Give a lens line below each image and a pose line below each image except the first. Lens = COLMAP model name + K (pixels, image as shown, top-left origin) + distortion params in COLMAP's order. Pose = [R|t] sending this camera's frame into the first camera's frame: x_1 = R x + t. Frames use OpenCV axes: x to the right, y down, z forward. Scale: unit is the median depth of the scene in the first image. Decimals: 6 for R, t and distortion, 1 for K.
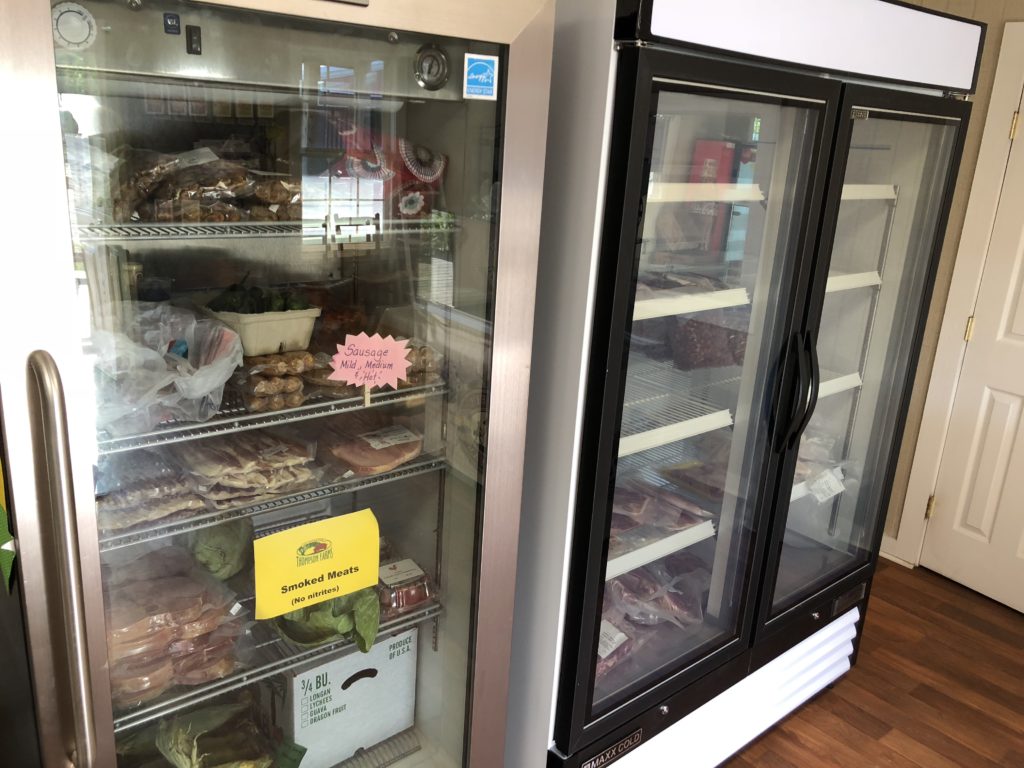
lens RADIAL K [[839.3, 0, 514.3], [0, 839.3, 384.7], [0, 0, 1]] dist [0.011648, 0.006132]
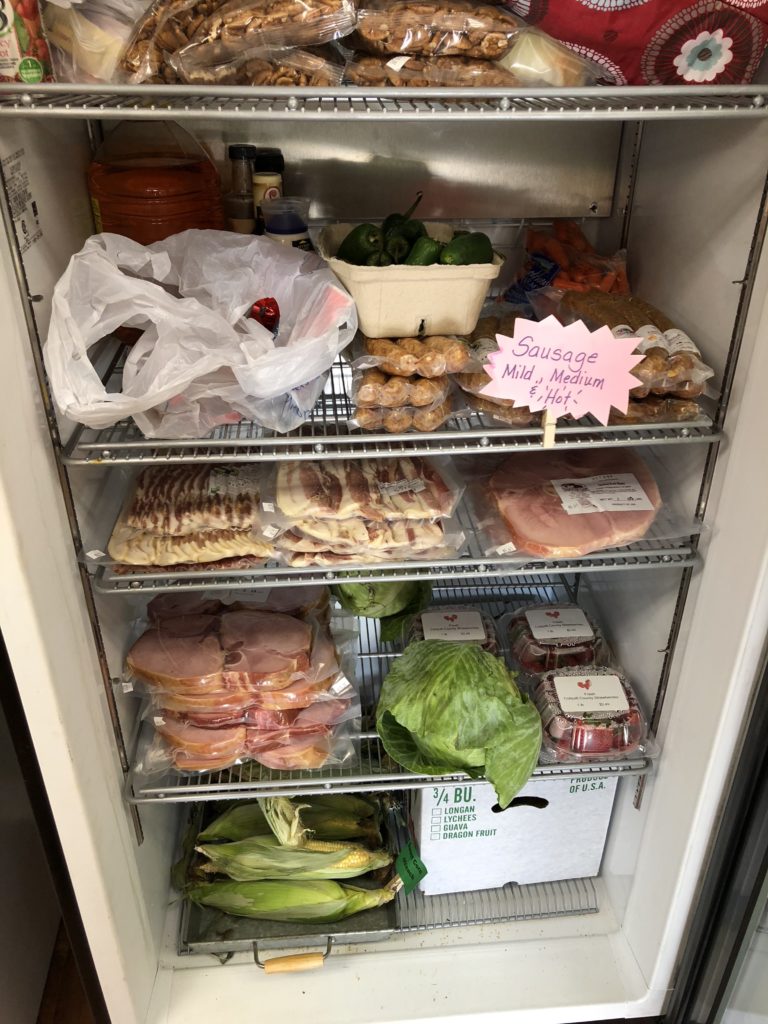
lens RADIAL K [[839.3, 0, 375.4], [0, 839.3, 503.3], [0, 0, 1]] dist [0.011648, 0.006132]
pose [[0.820919, 0.223597, -0.525449, 0.038554], [-0.113157, 0.965602, 0.234110, -0.059049], [0.559721, -0.132727, 0.817983, 0.467528]]
